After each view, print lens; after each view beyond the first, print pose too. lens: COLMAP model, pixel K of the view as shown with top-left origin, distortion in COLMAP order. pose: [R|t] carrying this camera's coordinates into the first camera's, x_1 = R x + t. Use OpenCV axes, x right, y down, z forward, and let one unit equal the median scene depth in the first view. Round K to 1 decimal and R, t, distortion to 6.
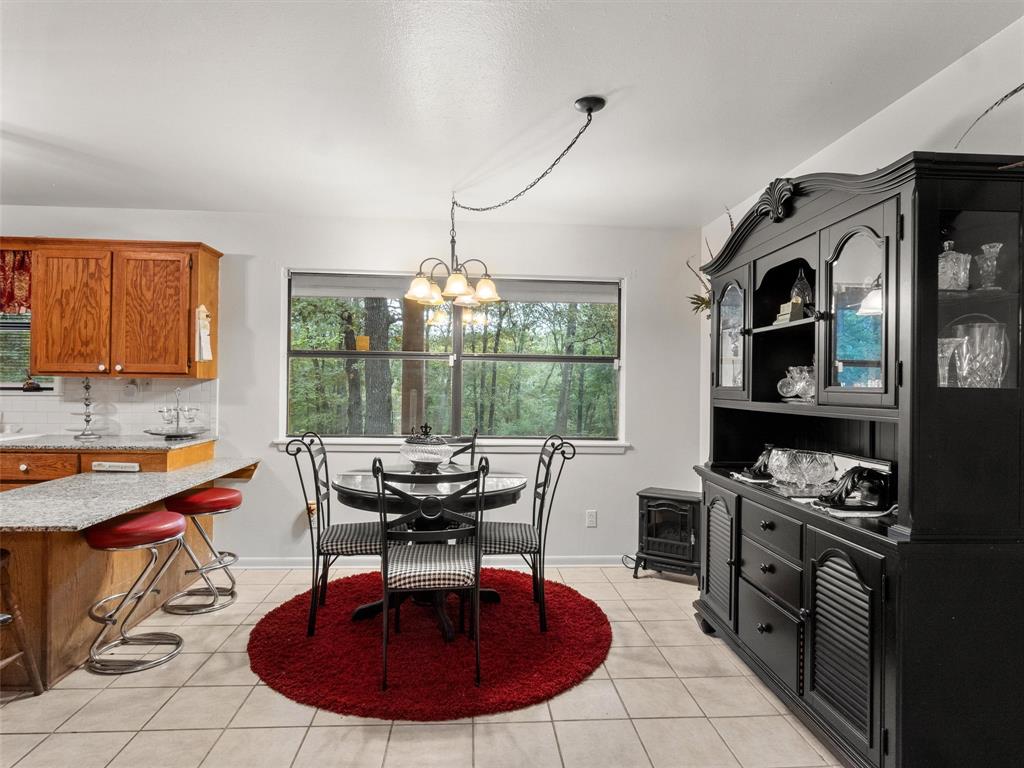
lens RADIAL K [[596.1, 0, 512.0], [0, 596.1, 384.0], [0, 0, 1]] dist [0.001597, 0.000670]
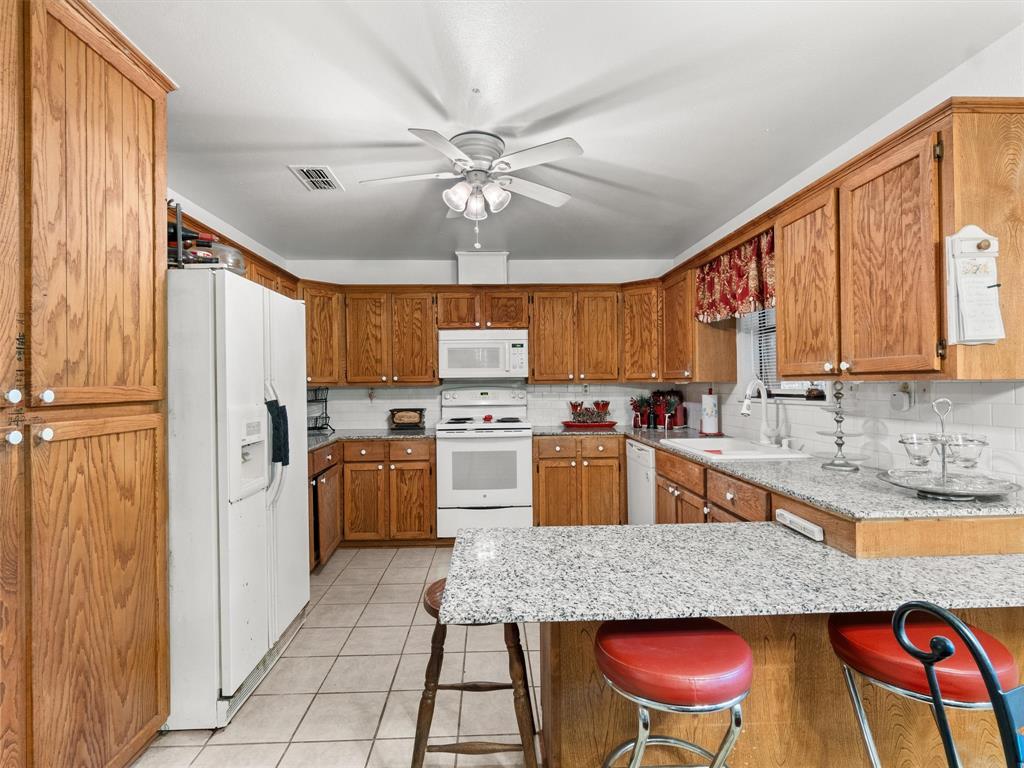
lens RADIAL K [[530.0, 0, 512.0], [0, 530.0, 384.0], [0, 0, 1]] dist [-0.000564, 0.000162]
pose [[-0.031417, -0.014144, -0.999406, -0.086869], [0.015348, 0.999775, -0.014631, -0.005146], [0.999389, -0.015799, -0.031193, 0.666122]]
